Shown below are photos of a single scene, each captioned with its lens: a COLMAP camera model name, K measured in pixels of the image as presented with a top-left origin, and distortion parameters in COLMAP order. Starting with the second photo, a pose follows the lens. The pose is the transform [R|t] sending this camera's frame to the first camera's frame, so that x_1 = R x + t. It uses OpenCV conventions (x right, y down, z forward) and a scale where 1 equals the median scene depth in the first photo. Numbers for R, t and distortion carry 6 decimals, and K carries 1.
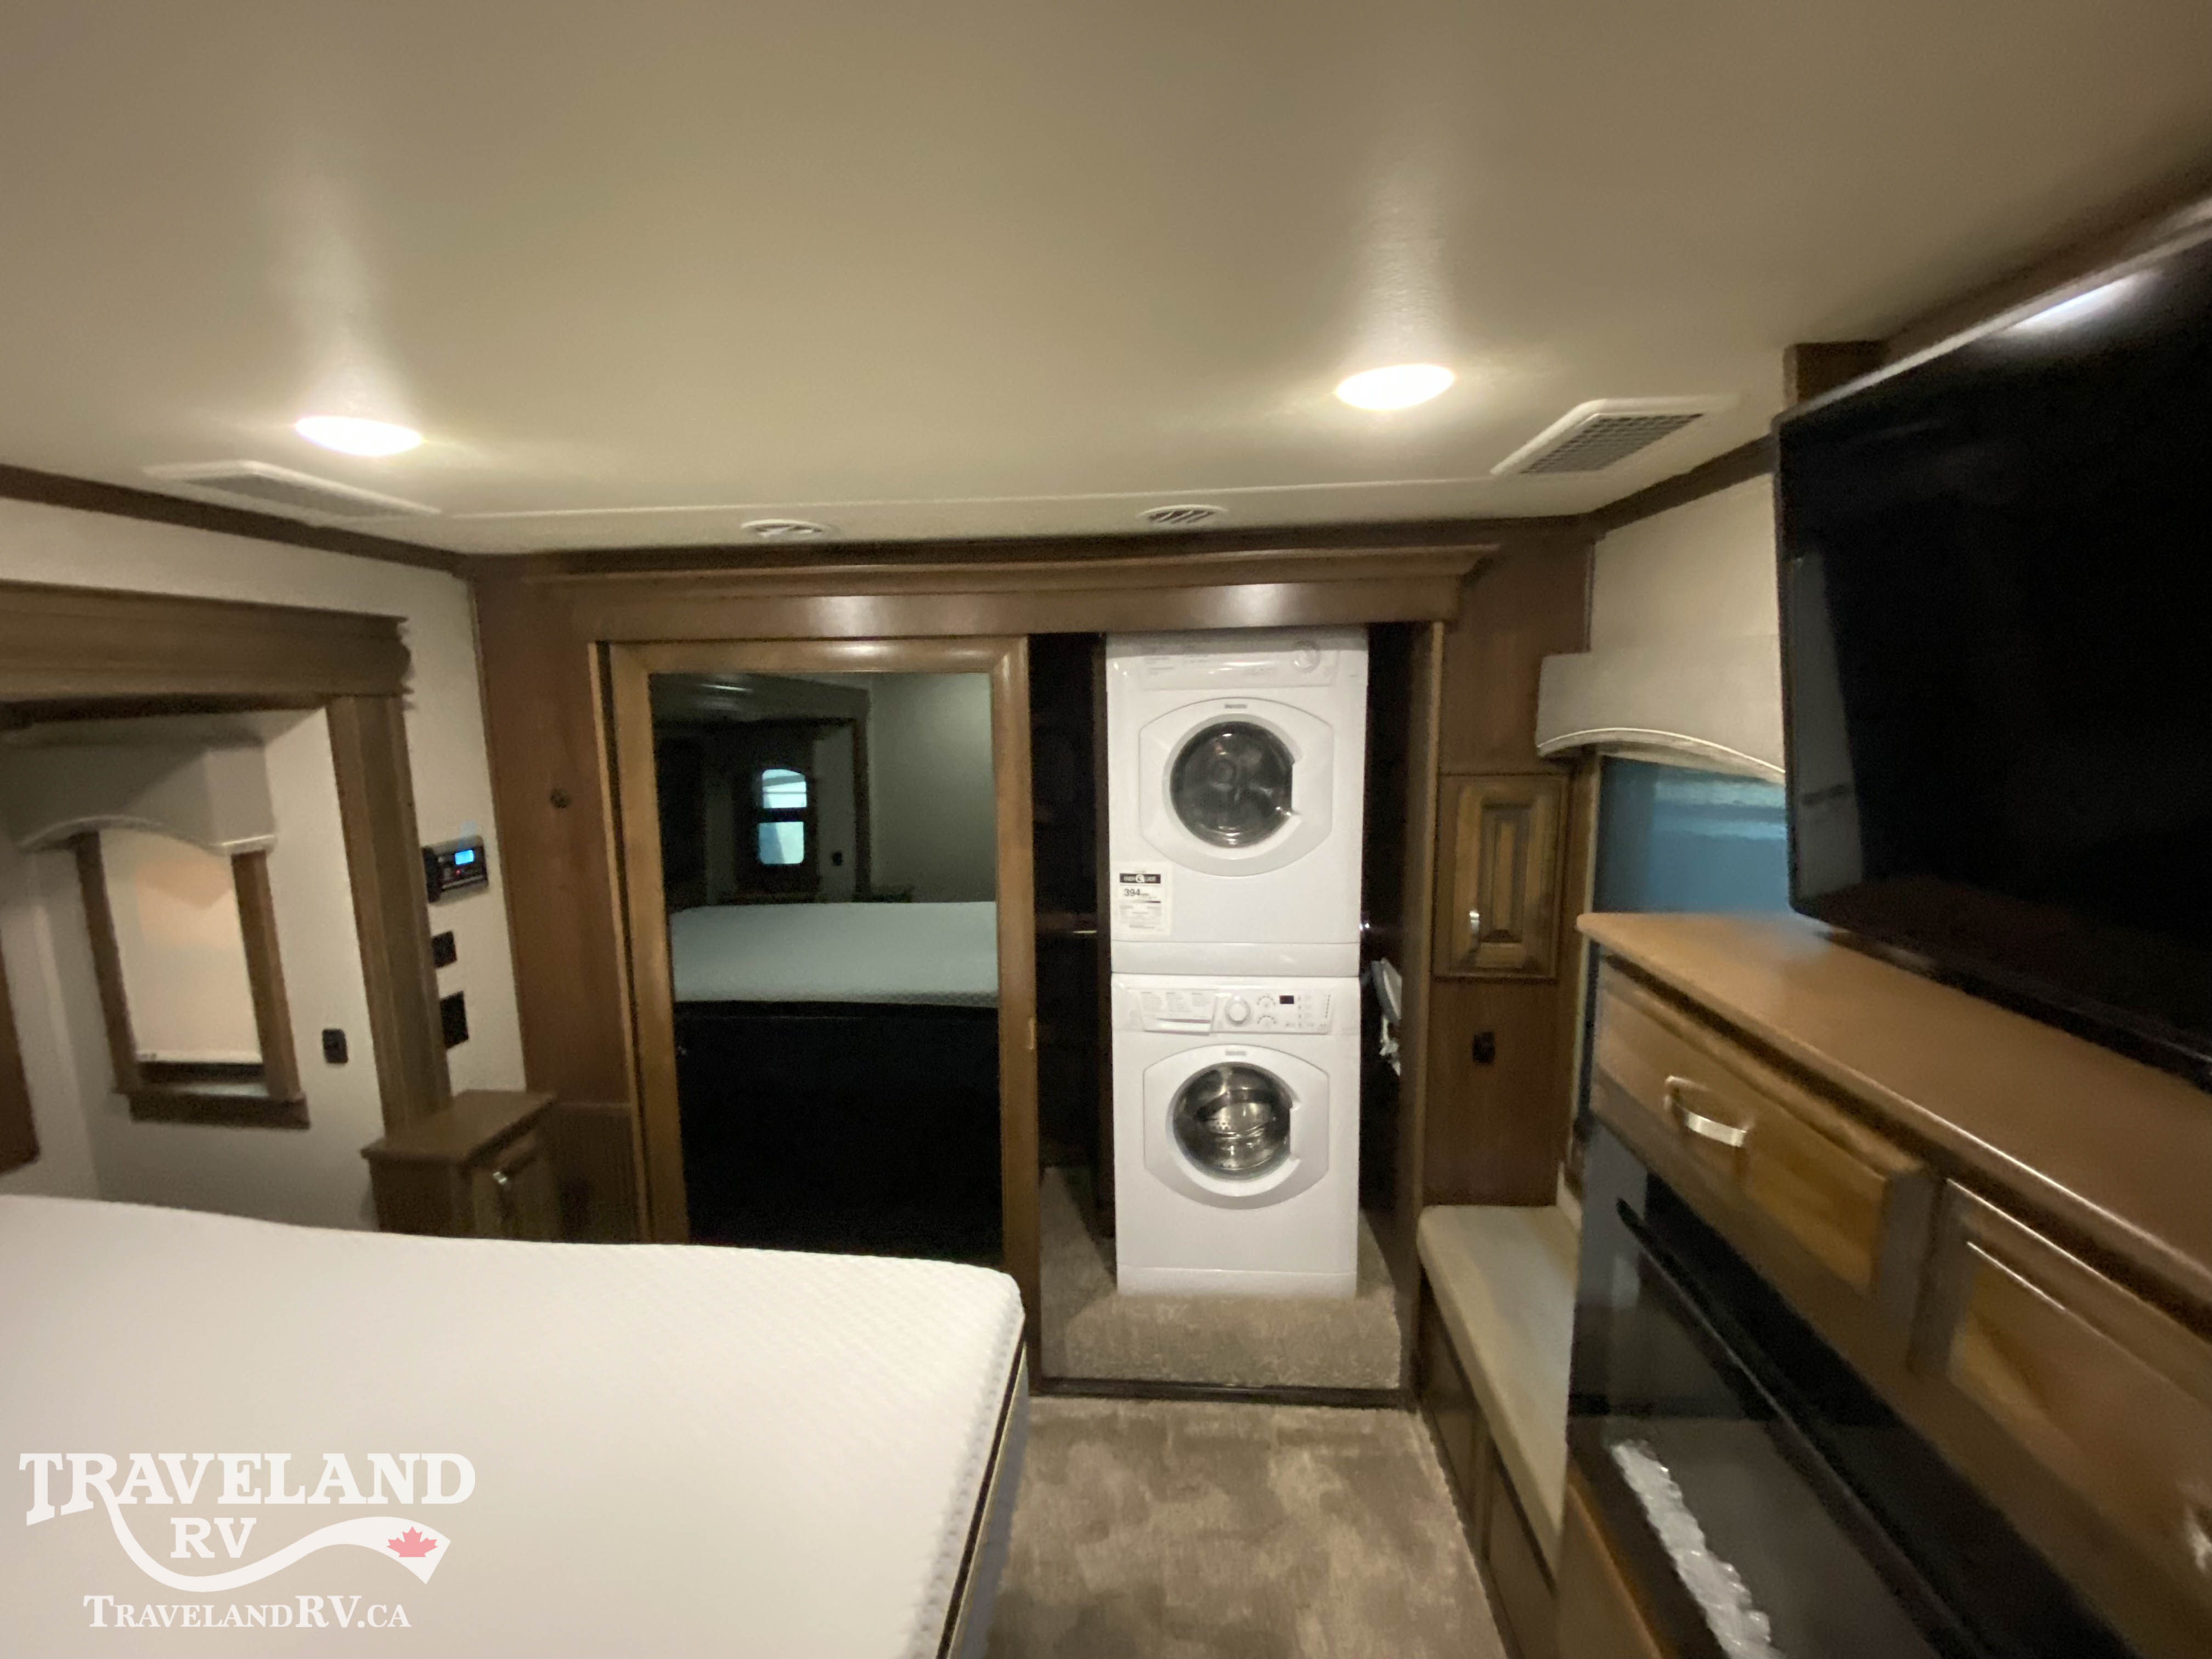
lens RADIAL K [[885.5, 0, 1100.0], [0, 885.5, 817.7], [0, 0, 1]] dist [0.005337, -0.013480]
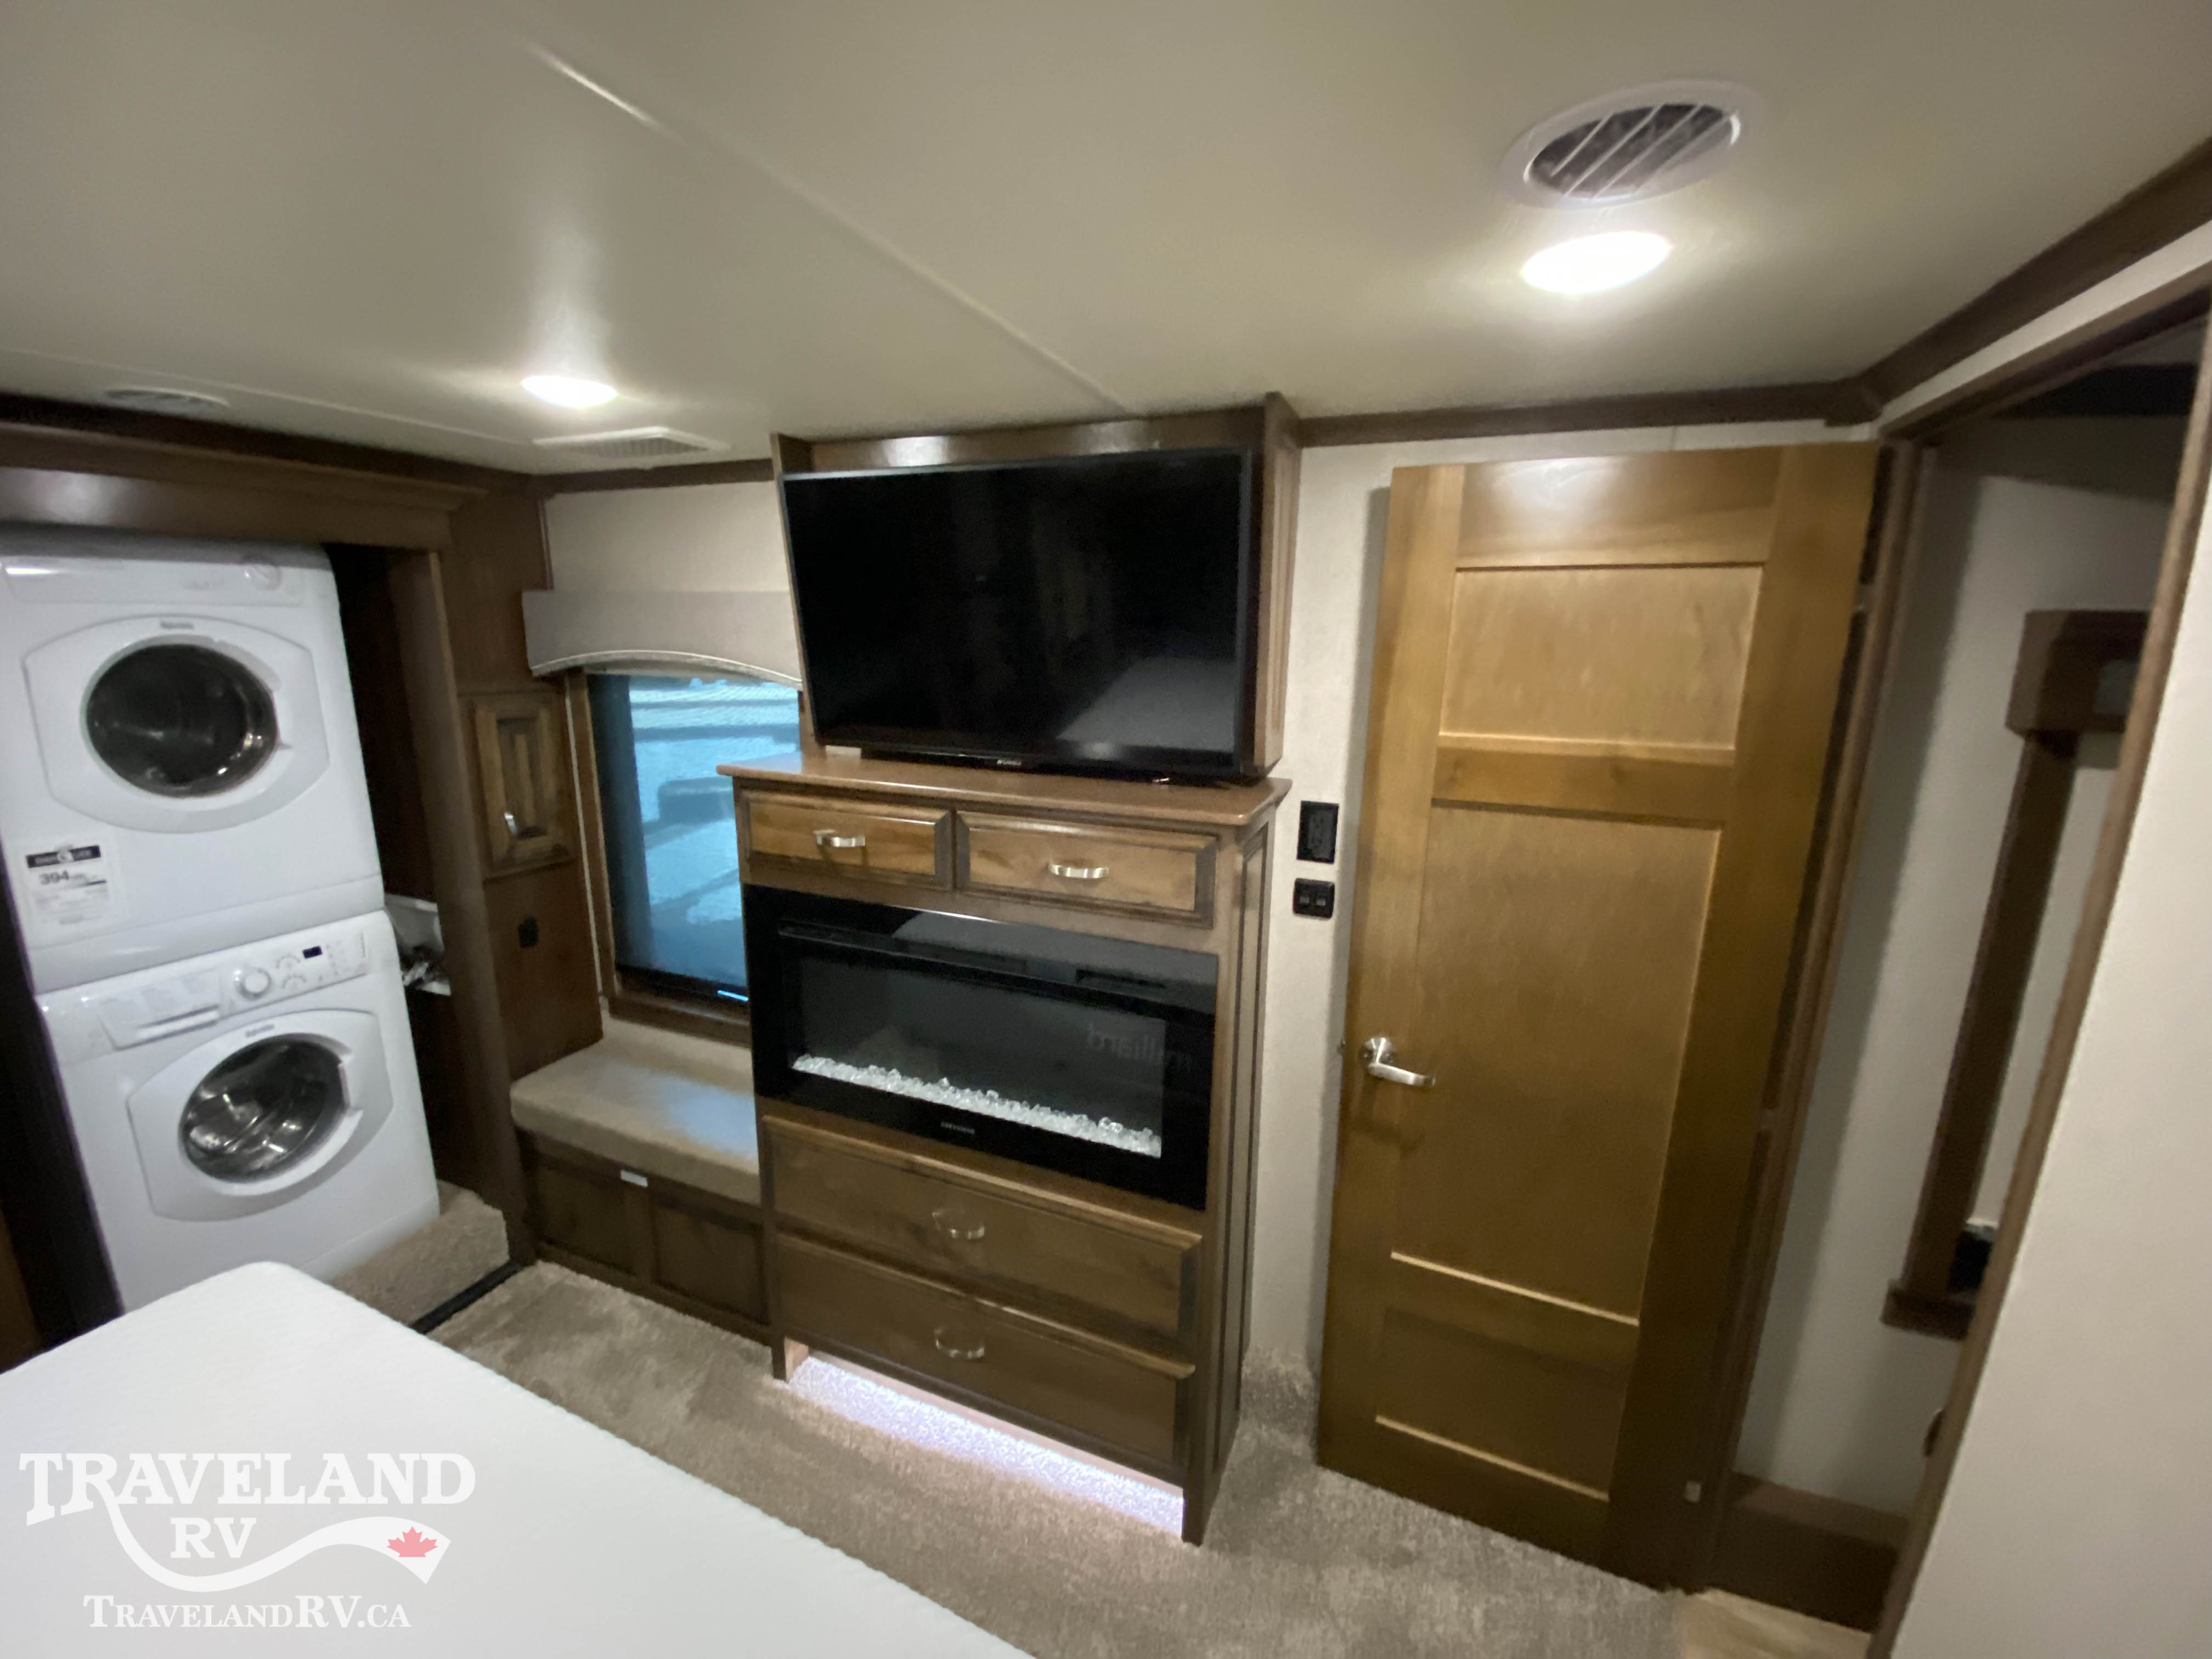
lens RADIAL K [[885.5, 0, 1091.2], [0, 885.5, 830.3], [0, 0, 1]] dist [0.005337, -0.013480]
pose [[0.277537, -0.179109, 0.943871, -1.518456], [0.108810, 0.982006, 0.154350, 0.105194], [-0.954533, 0.059865, 0.292032, -0.175043]]
